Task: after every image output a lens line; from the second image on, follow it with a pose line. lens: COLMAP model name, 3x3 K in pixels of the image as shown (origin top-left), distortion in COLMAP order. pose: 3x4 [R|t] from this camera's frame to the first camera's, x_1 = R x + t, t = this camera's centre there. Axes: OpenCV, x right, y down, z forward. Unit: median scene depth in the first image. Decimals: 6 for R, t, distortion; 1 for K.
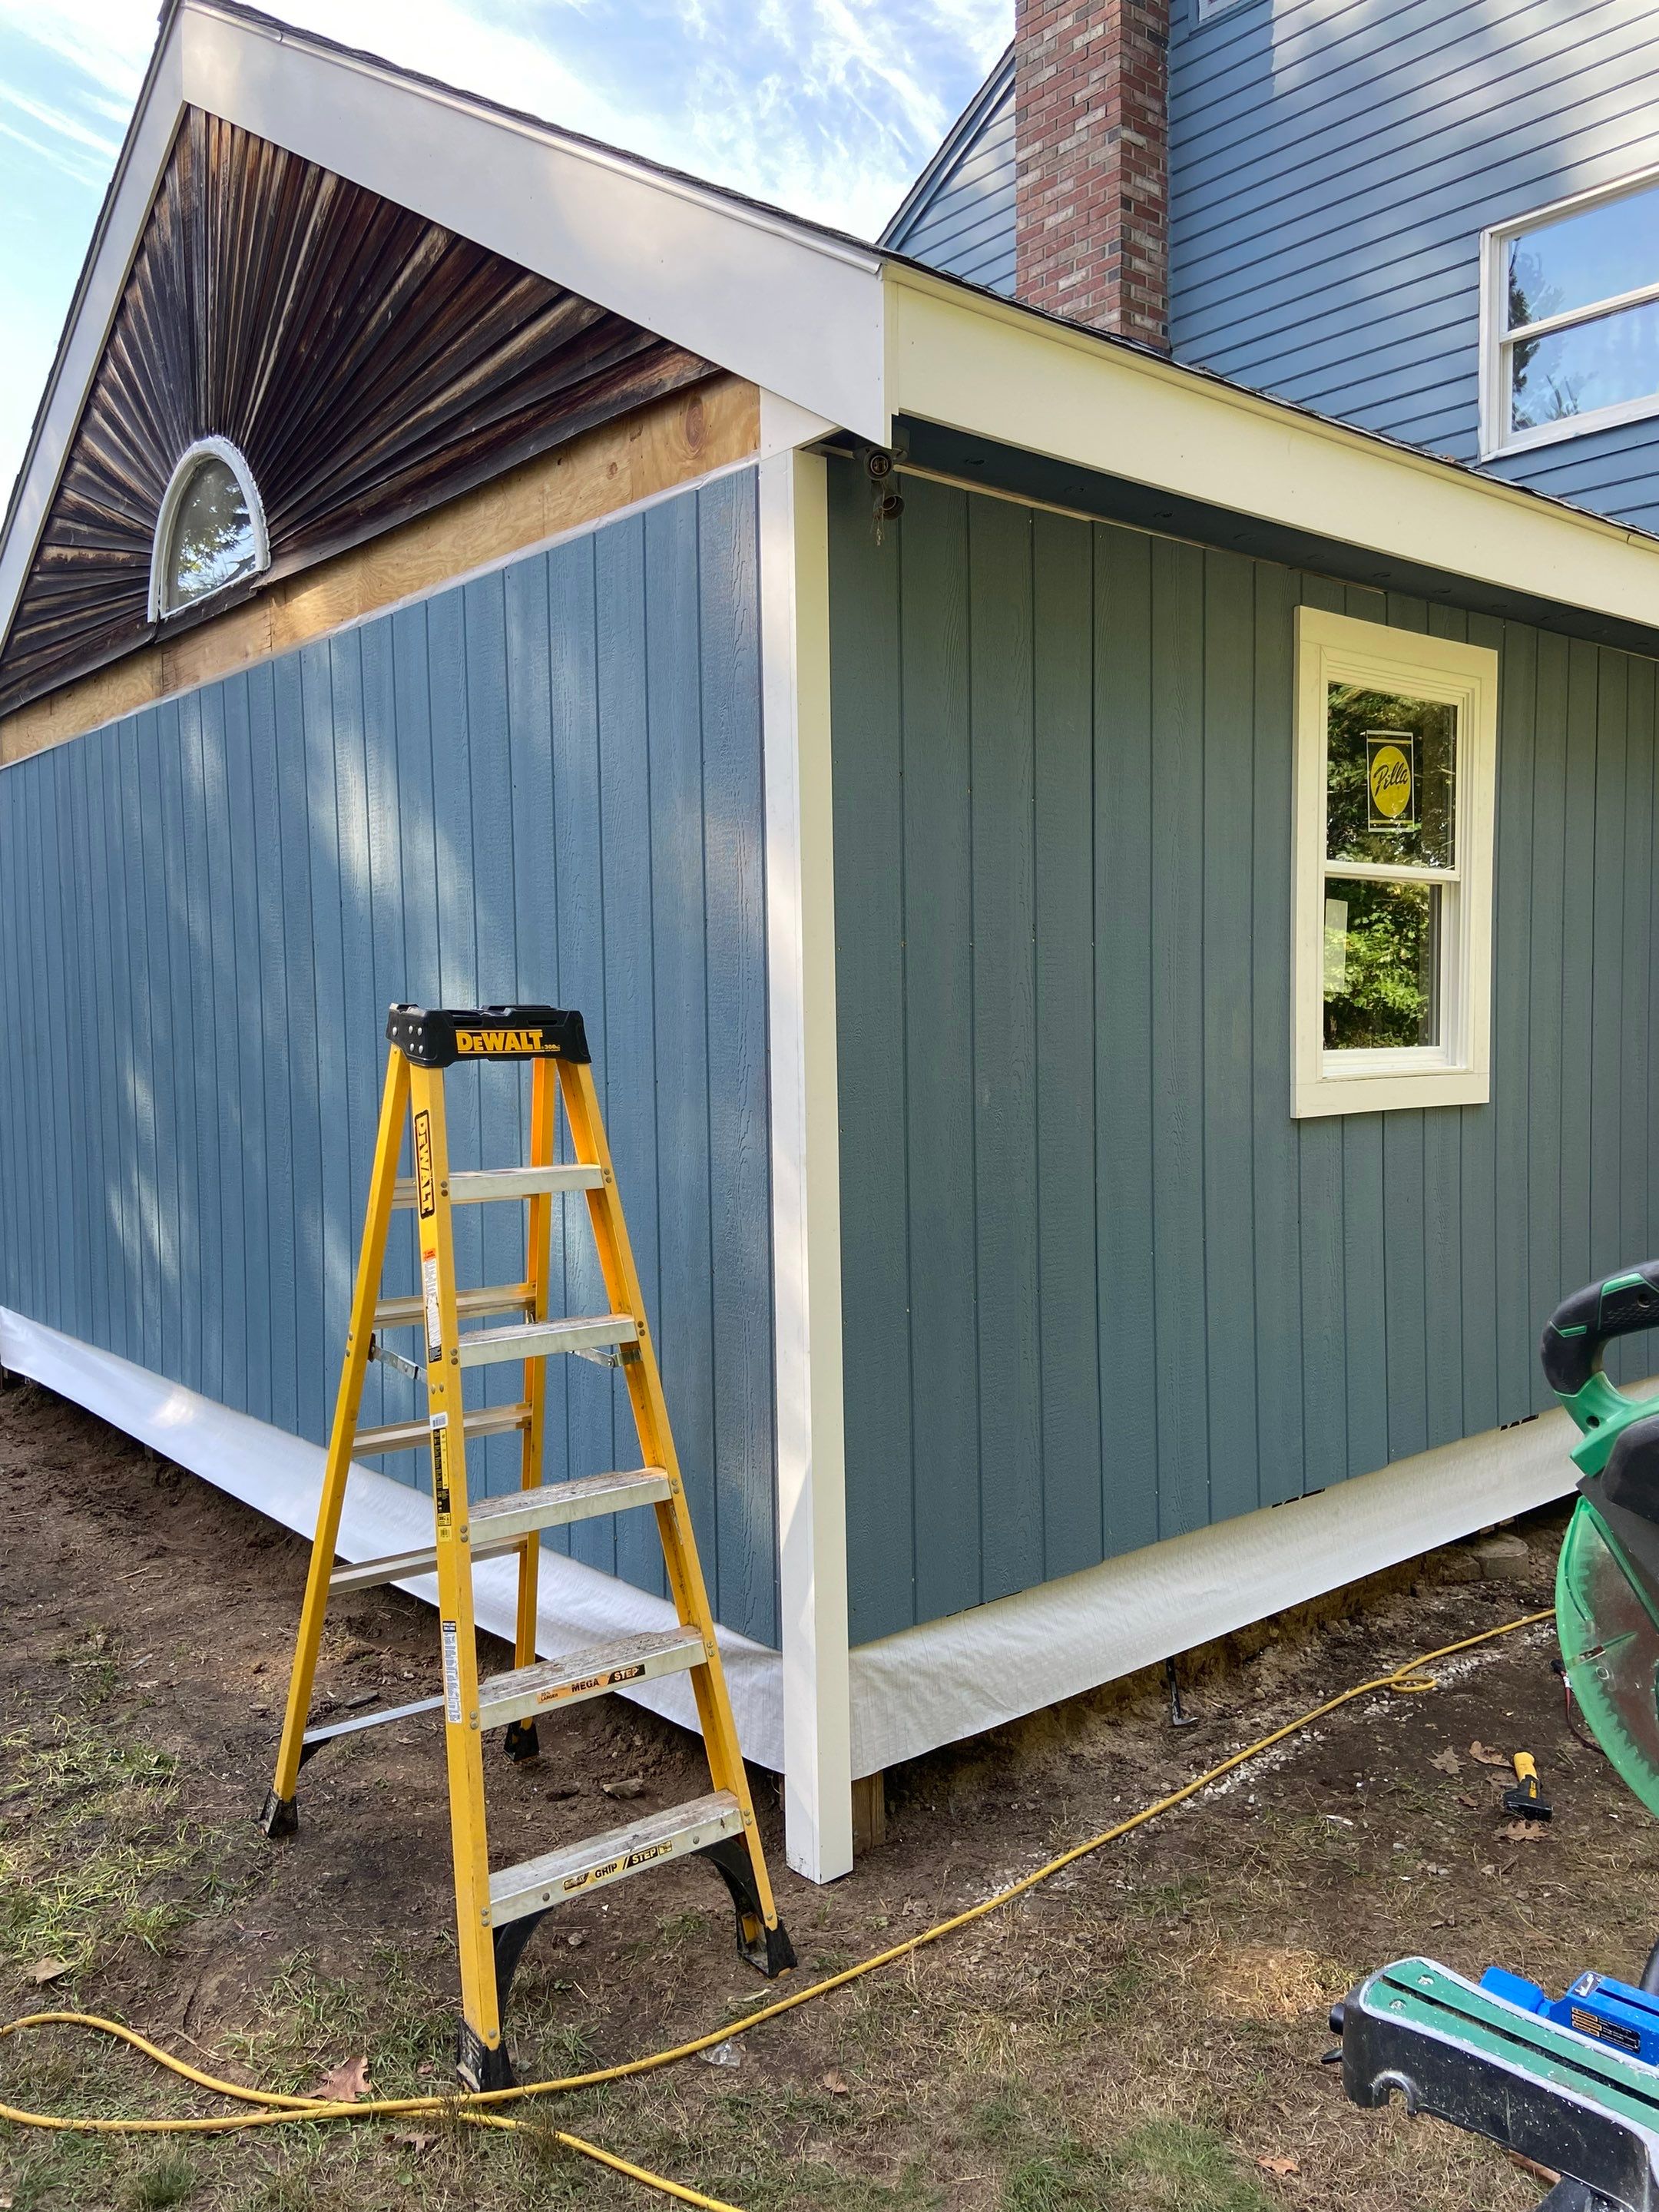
lens RADIAL K [[1672.8, 0, 820.6], [0, 1672.8, 1083.4], [0, 0, 1]] dist [0.067743, -0.076957]
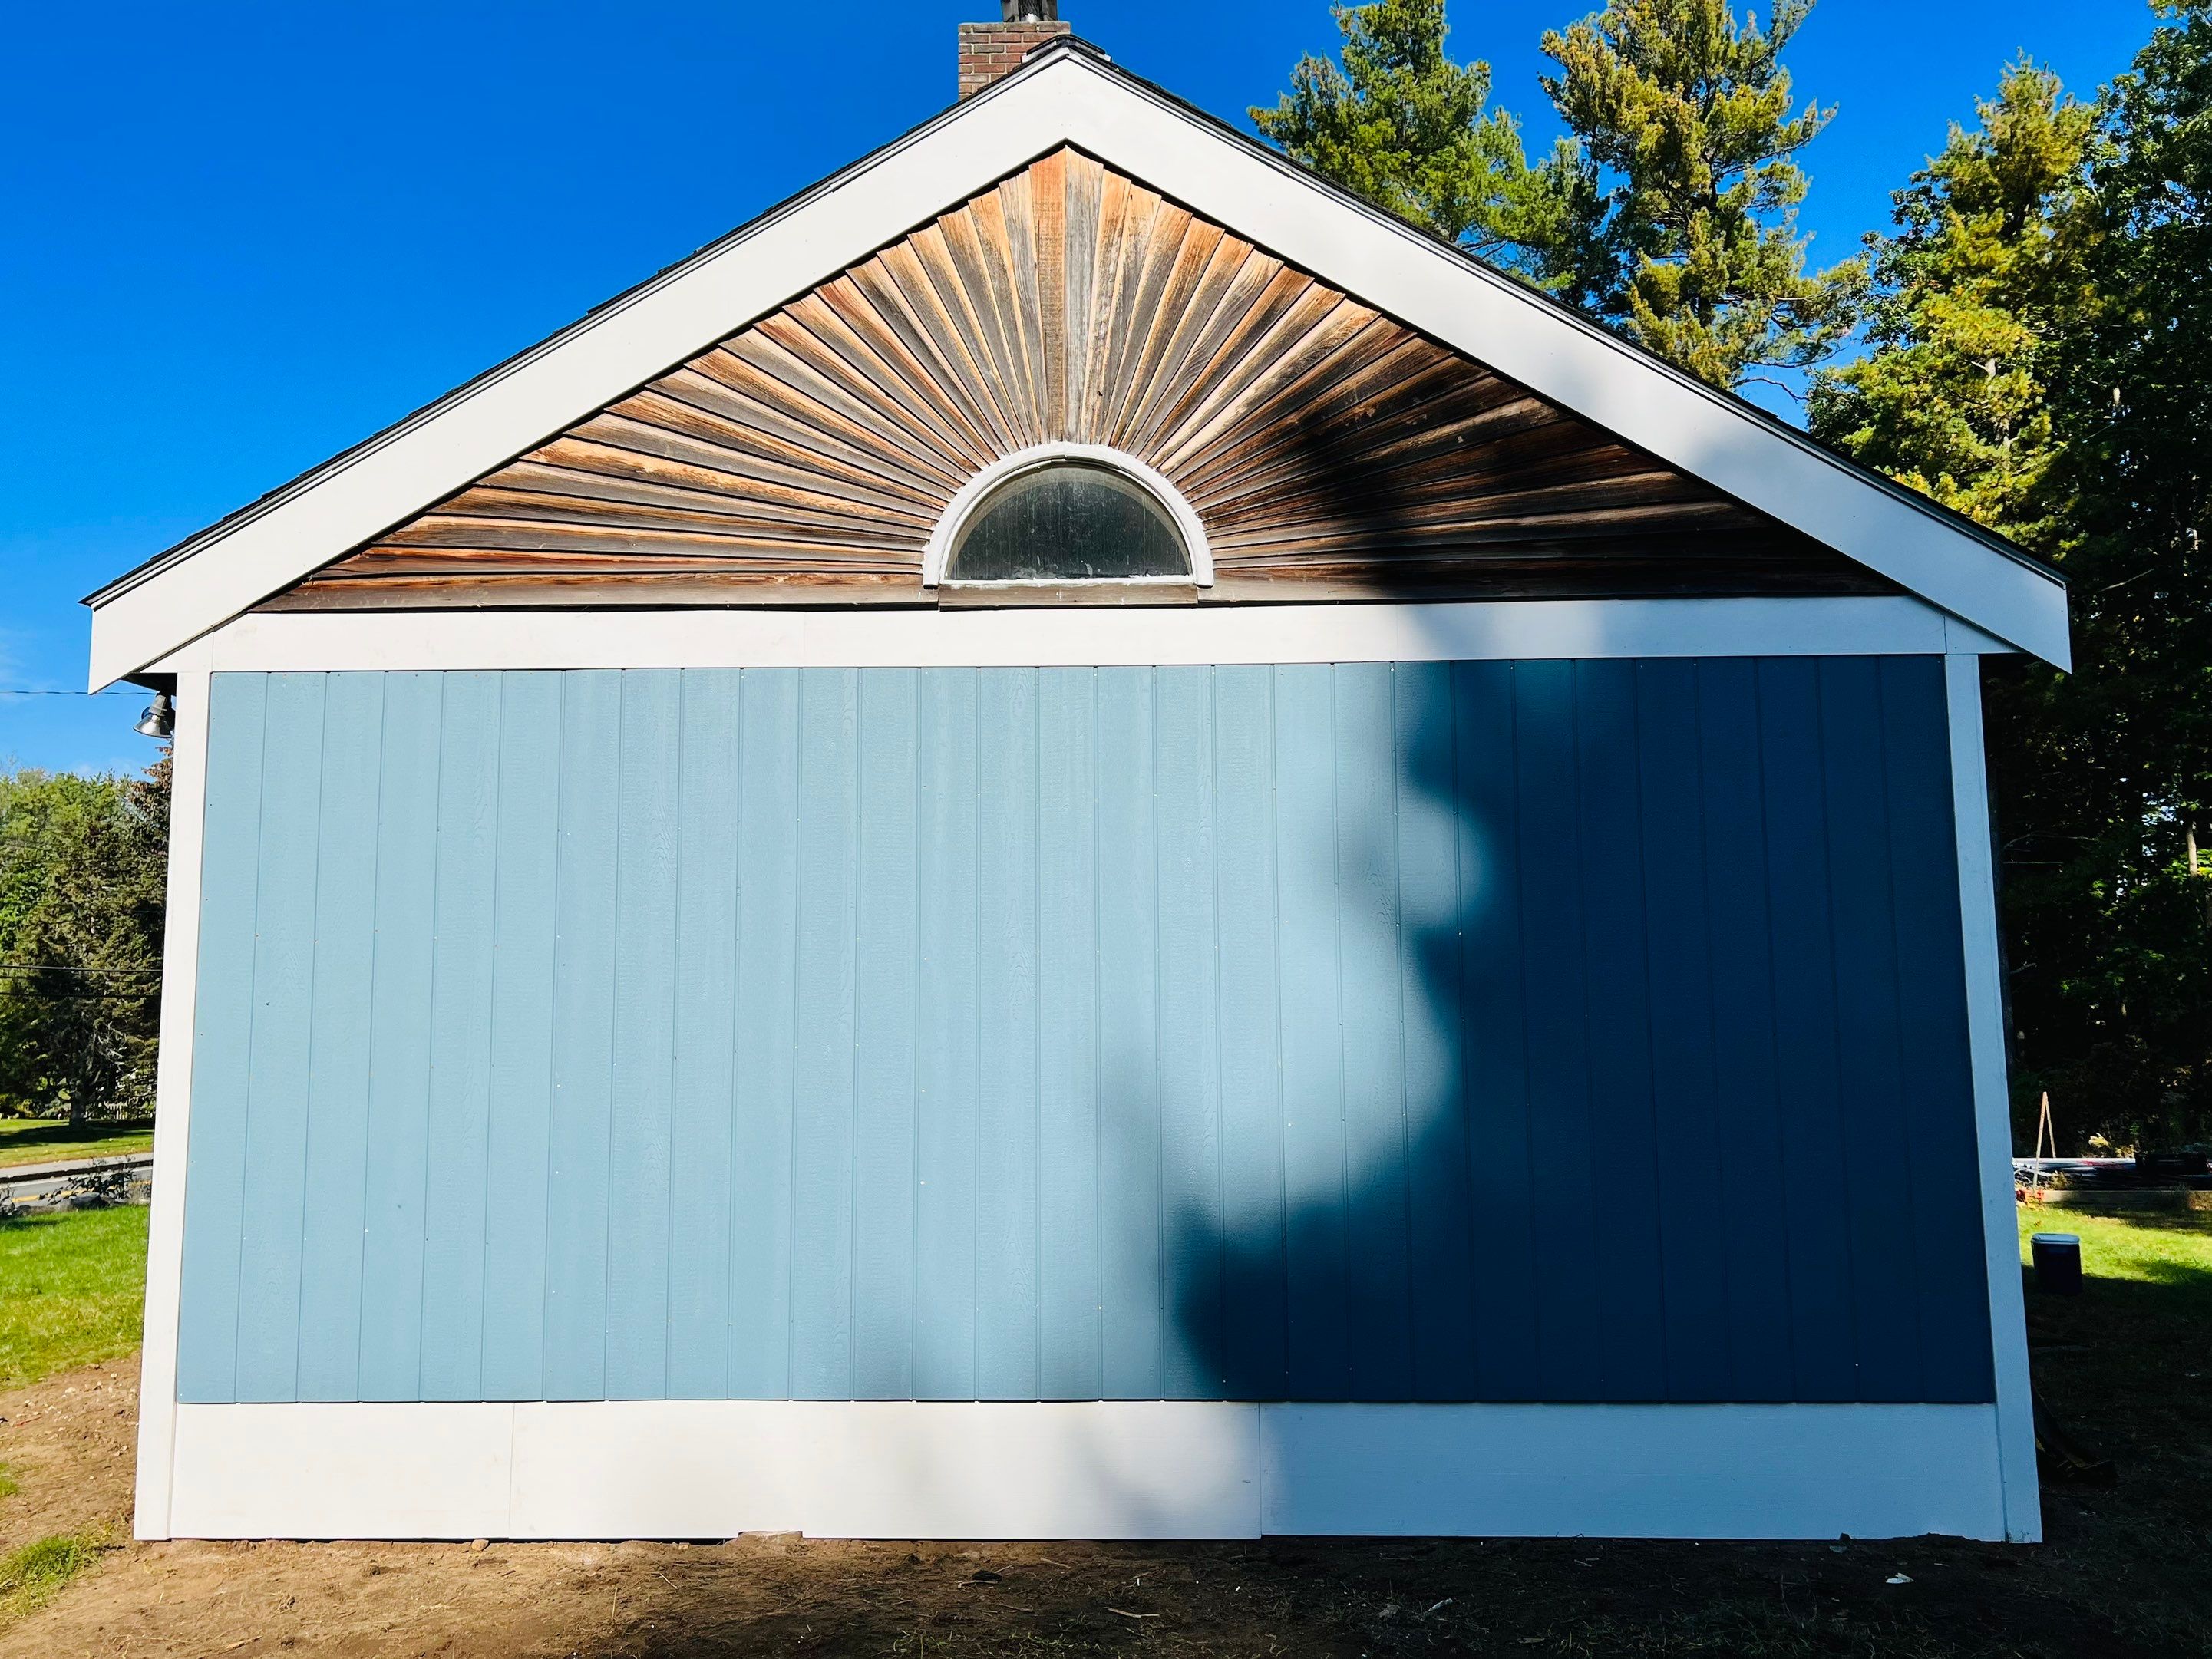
lens RADIAL K [[1672.7, 0, 1107.0], [0, 1672.7, 817.5], [0, 0, 1]] dist [0.067743, -0.076957]
pose [[0.667182, 0.090476, 0.739379, -1.161874], [0.033054, 0.988022, -0.150728, 0.011460], [-0.744161, 0.125003, 0.656201, 0.342131]]
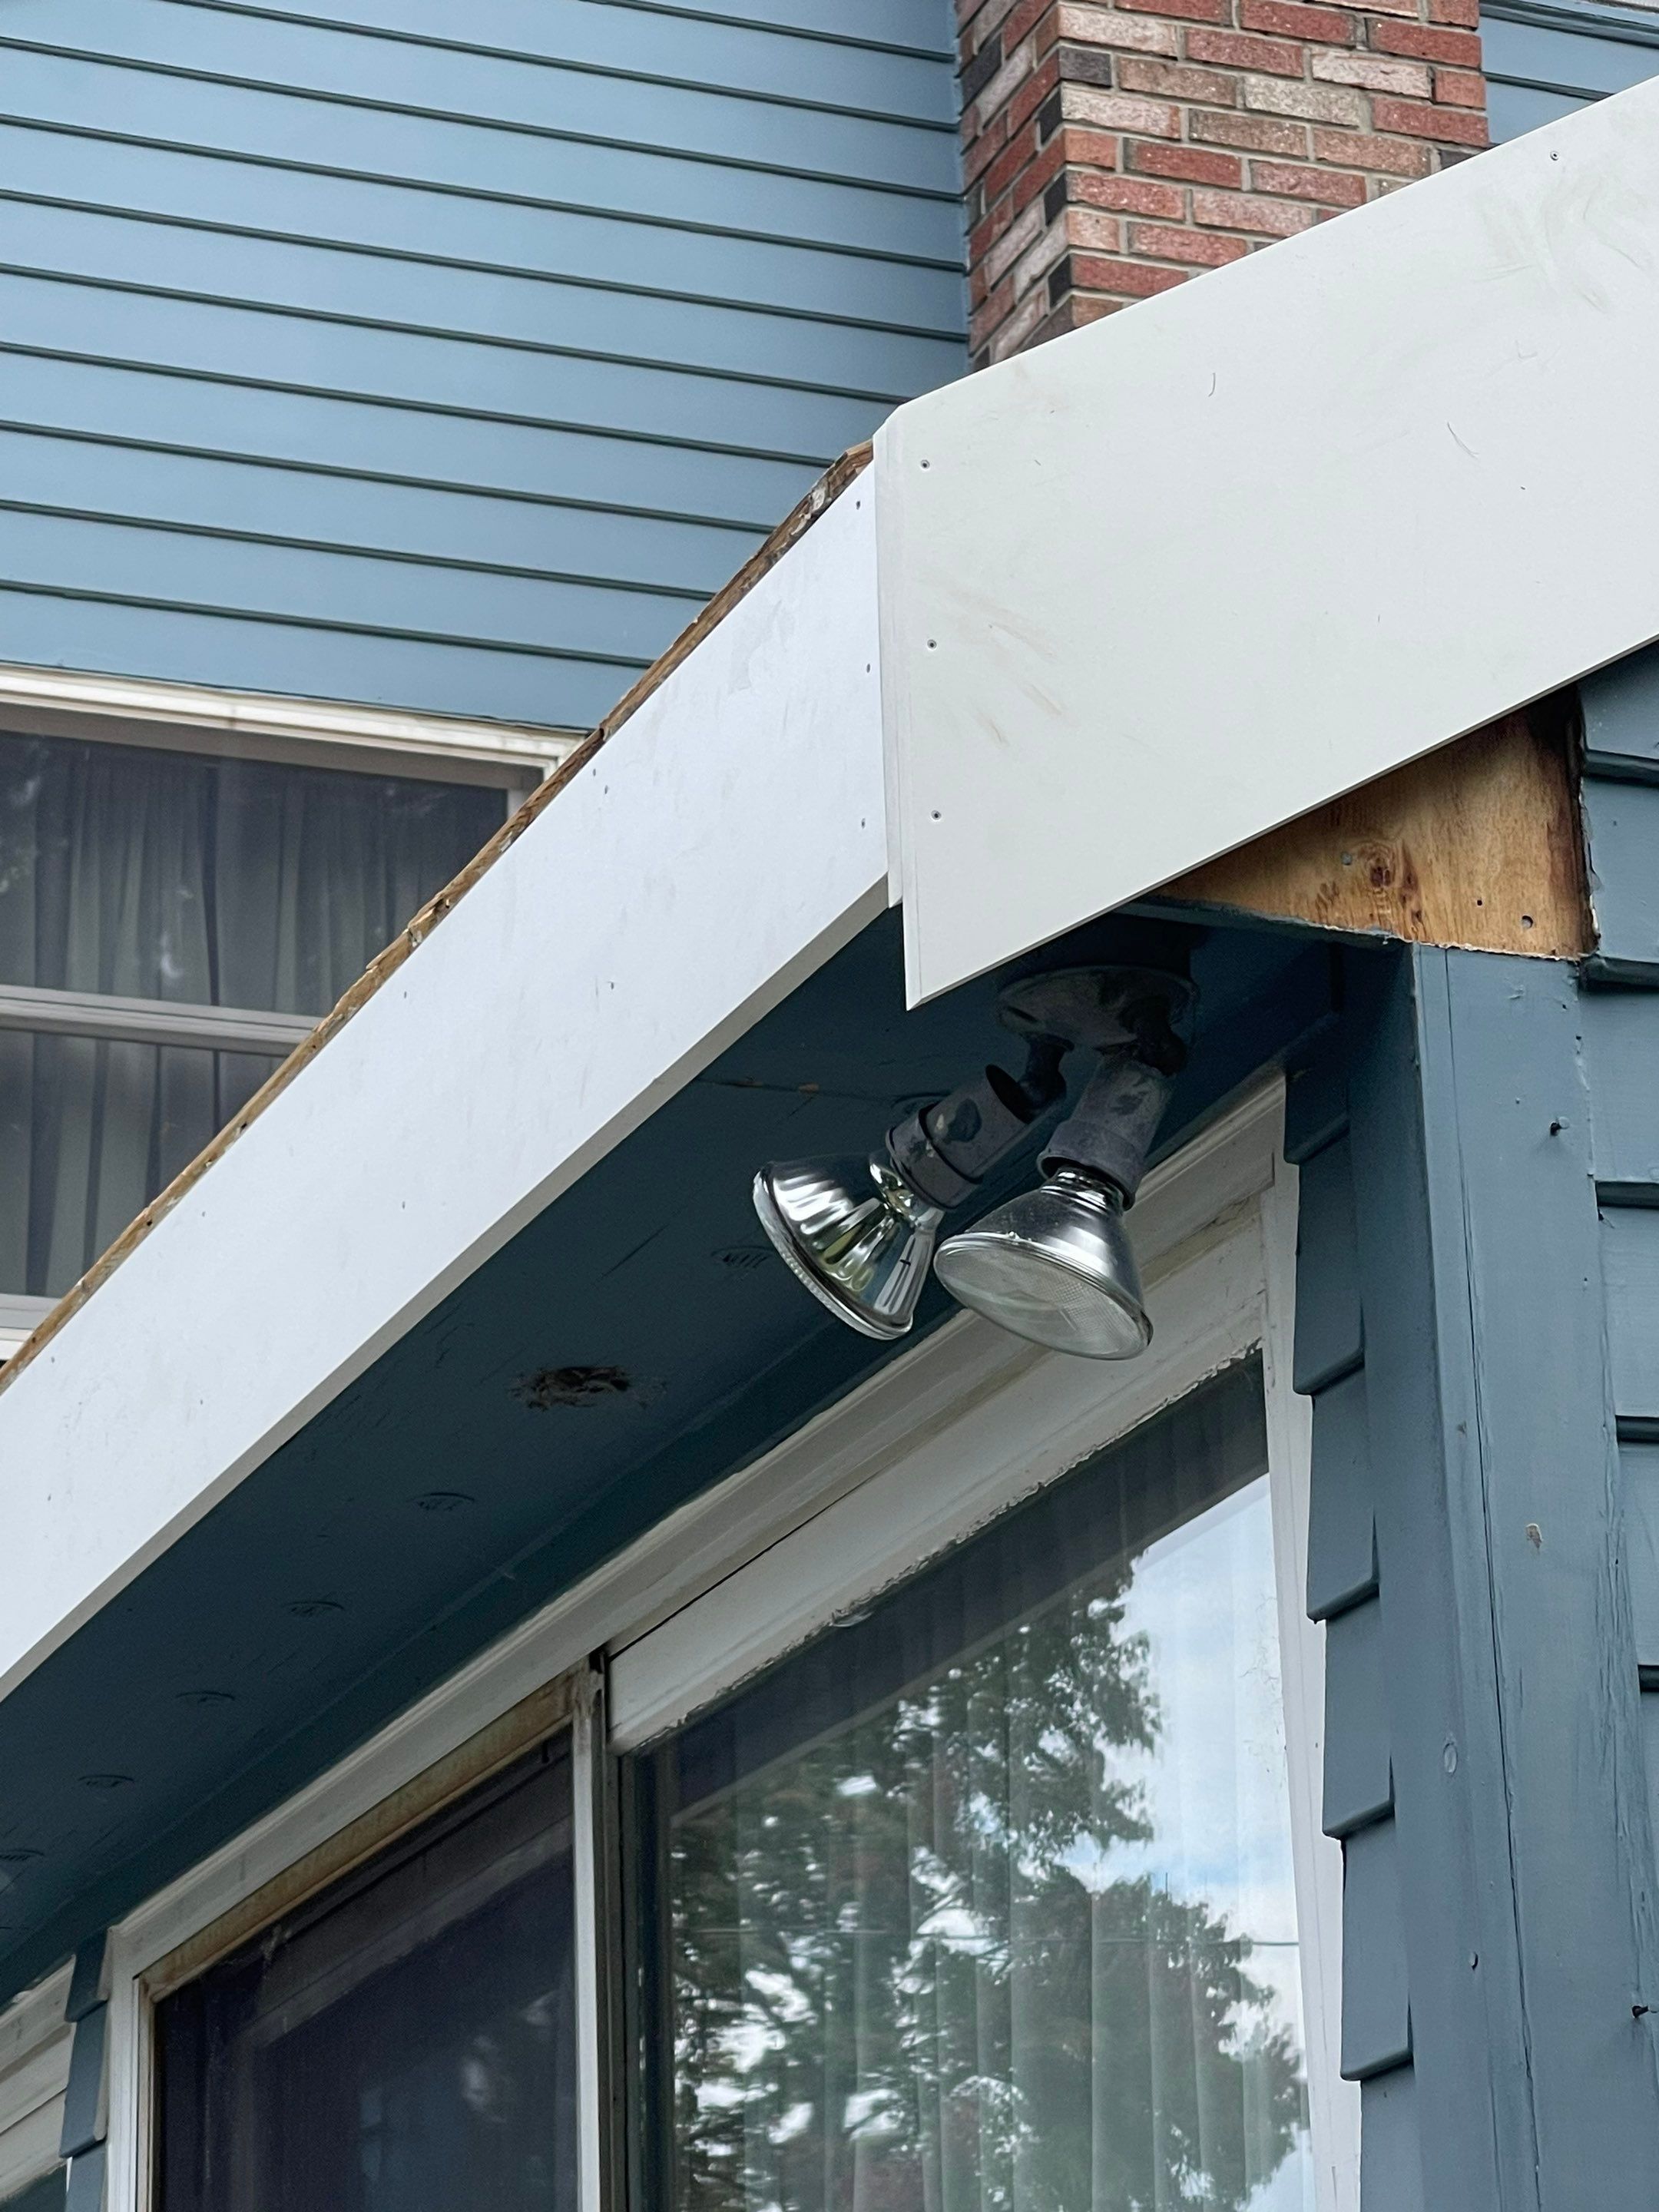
lens RADIAL K [[6049.4, 0, 823.8], [0, 6049.4, 1108.0], [0, 0, 1]] dist [0.094476, 0.000000]
pose [[0.319875, 0.310380, 0.895178, -1.319328], [0.072457, 0.934039, -0.349745, -0.042803], [-0.944685, 0.176736, 0.276287, 1.392663]]
